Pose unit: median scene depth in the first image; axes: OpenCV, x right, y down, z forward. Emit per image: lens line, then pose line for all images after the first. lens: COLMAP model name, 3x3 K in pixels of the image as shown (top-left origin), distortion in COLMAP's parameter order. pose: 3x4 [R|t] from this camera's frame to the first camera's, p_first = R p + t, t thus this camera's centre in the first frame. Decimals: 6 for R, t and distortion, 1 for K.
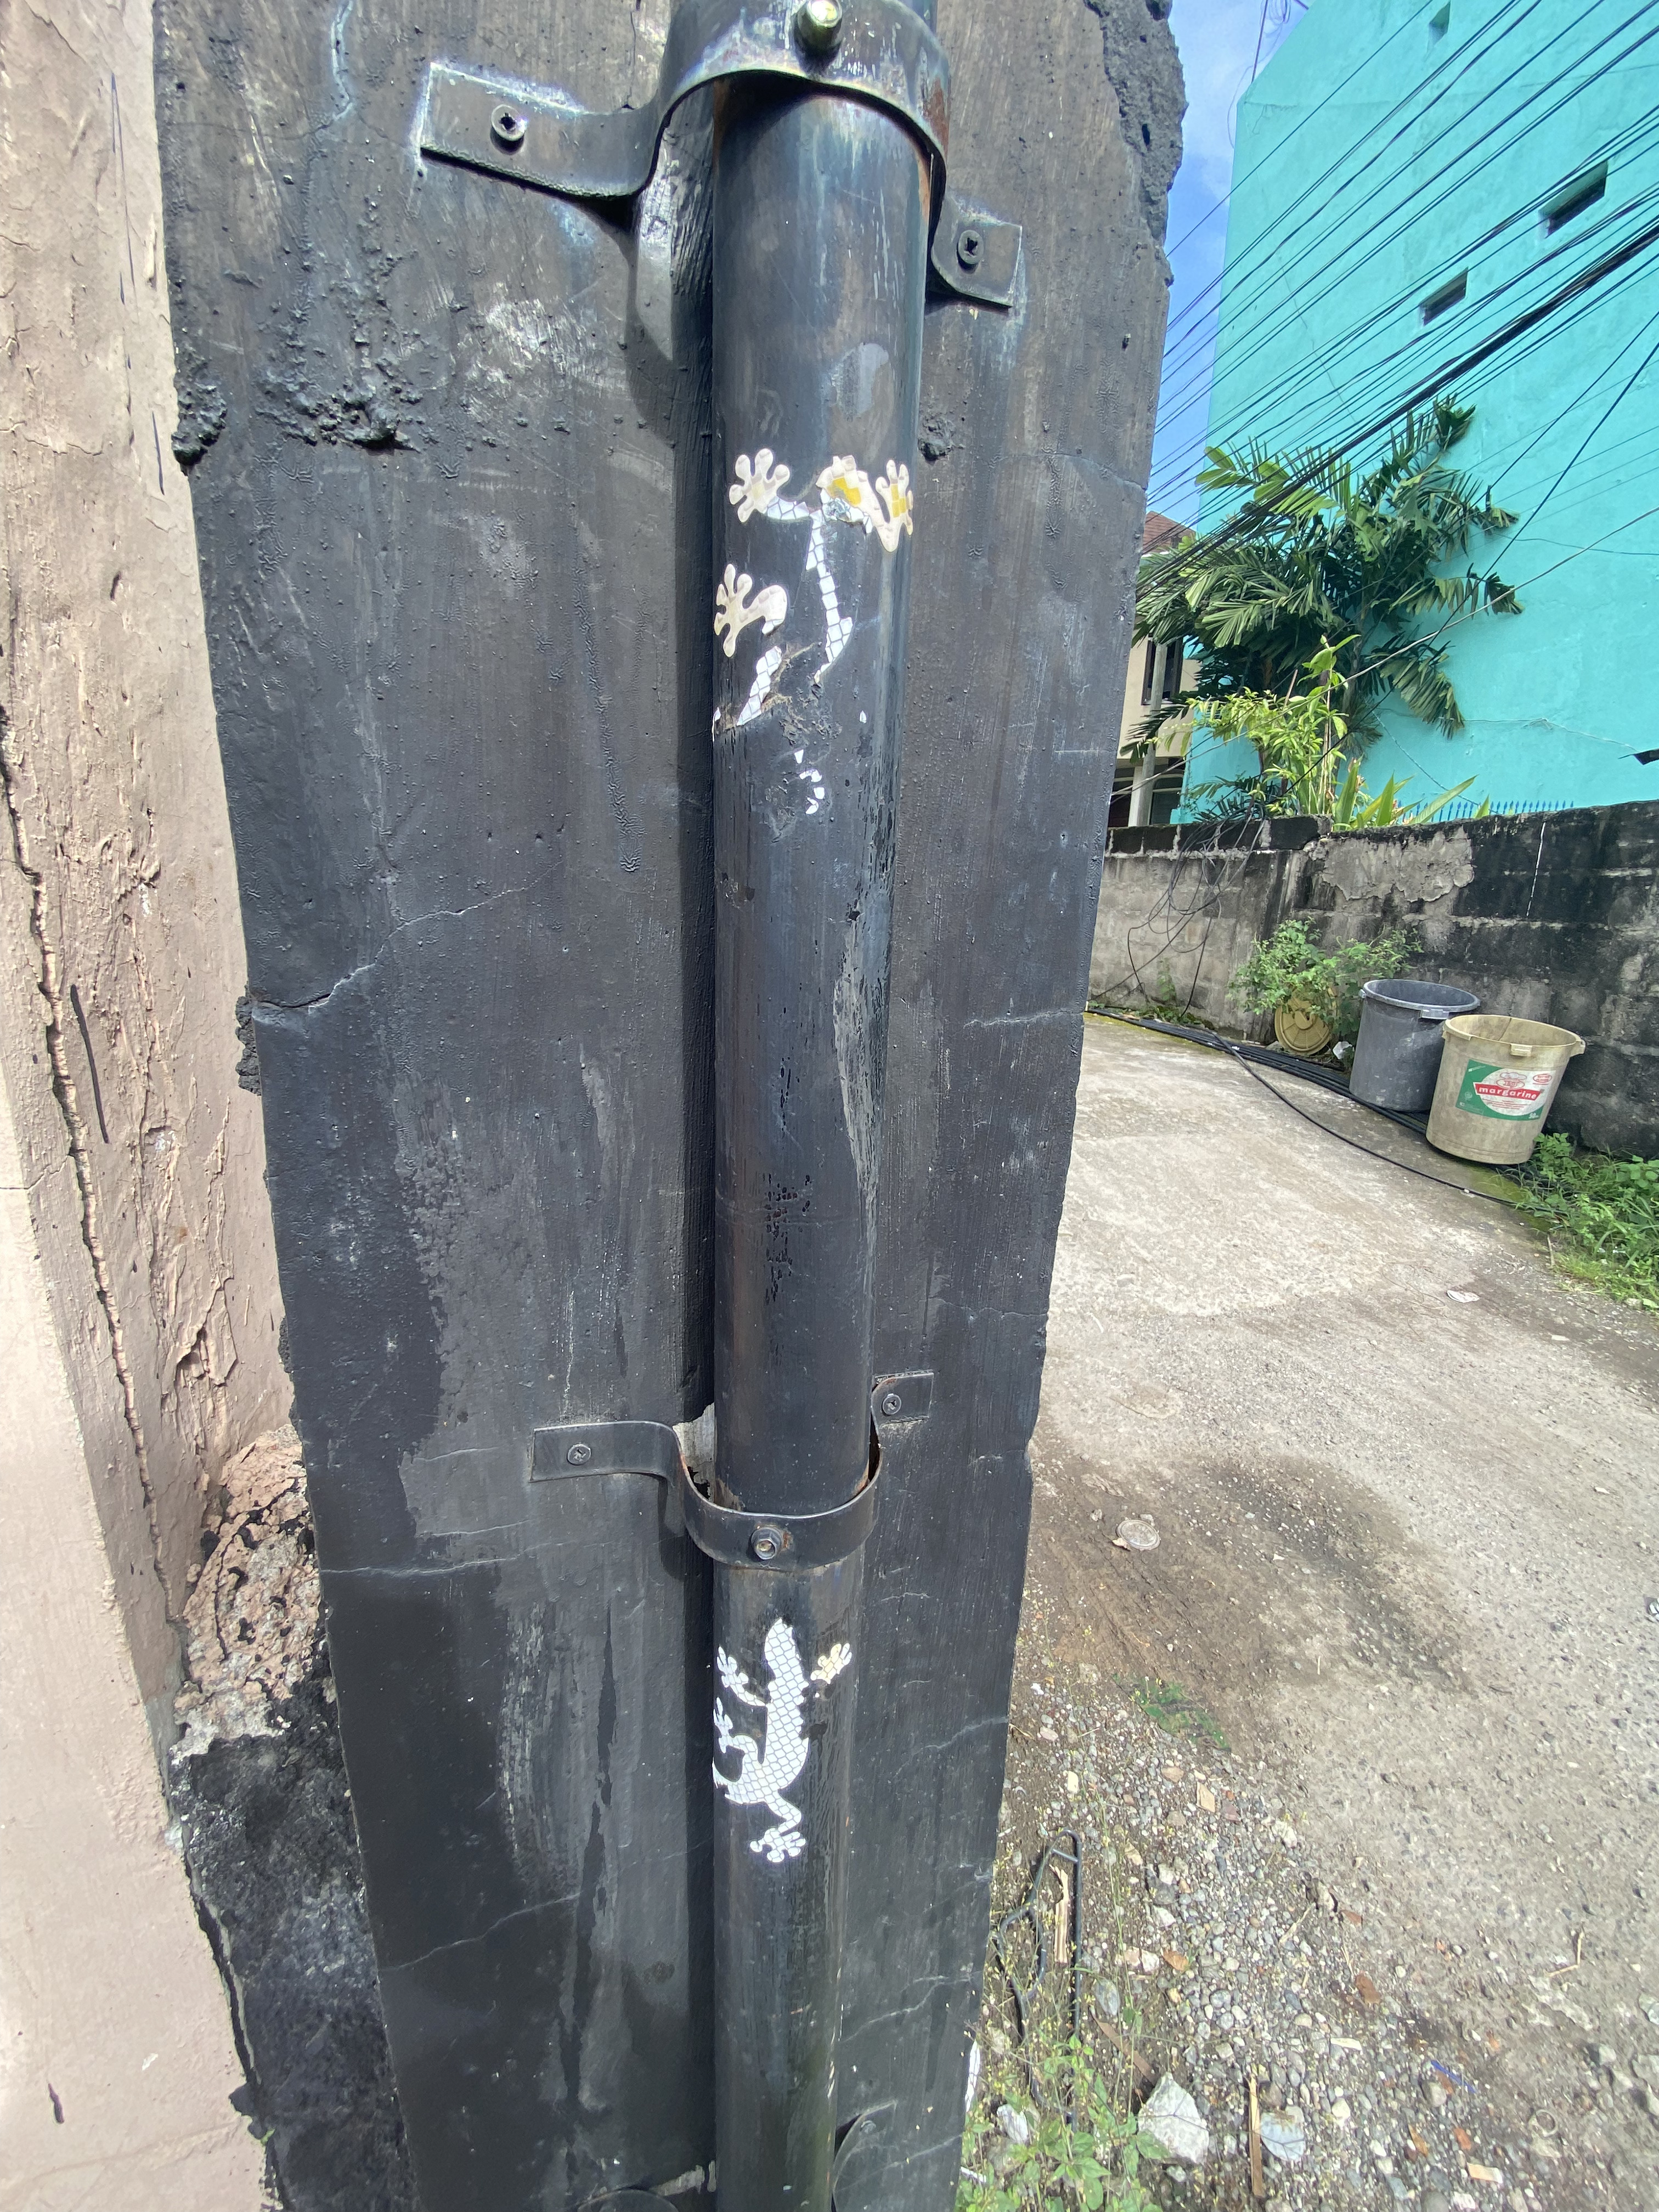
lens RADIAL K [[882.5, 0, 829.5], [0, 882.5, 1106.0], [0, 0, 1]] dist [0.059141, -0.040390]
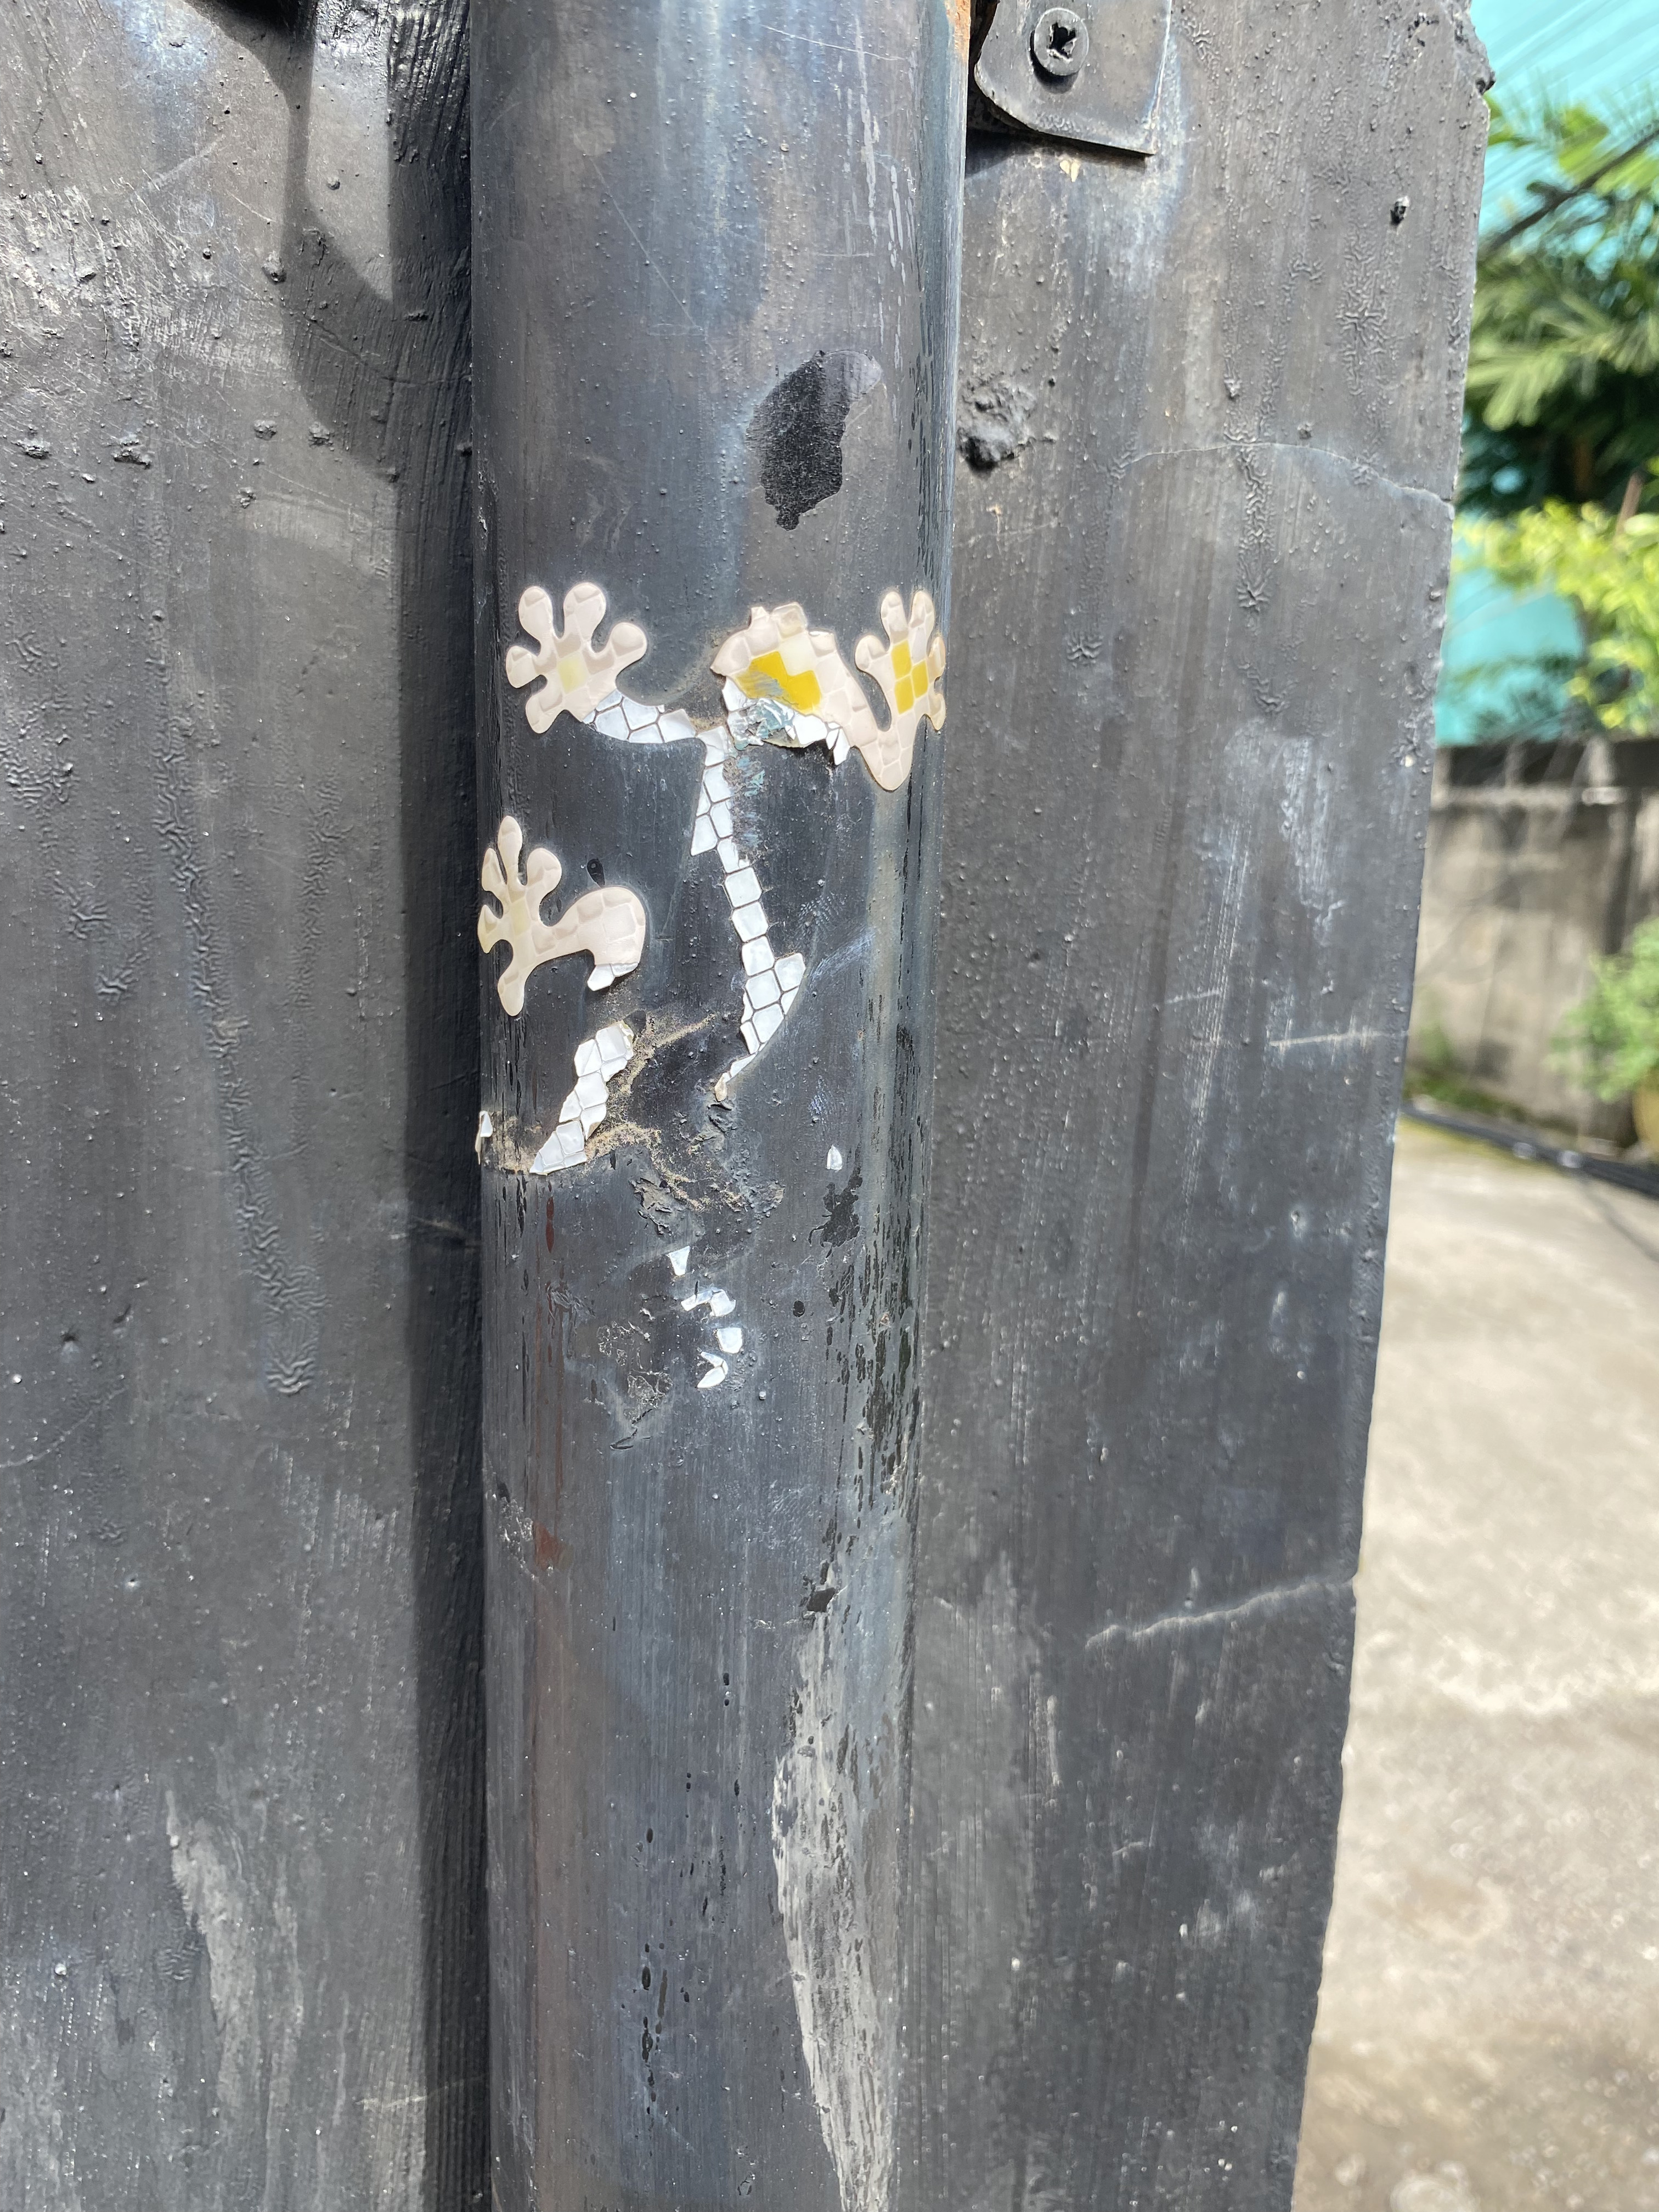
lens RADIAL K [[1675.6, 0, 840.2], [0, 1675.6, 1110.2], [0, 0, 1]] dist [0.050611, -0.075272]
pose [[0.999671, -0.011508, 0.022911, 0.020405], [0.013365, 0.996493, -0.082607, -0.355228], [-0.021880, 0.082886, 0.996319, 0.203363]]
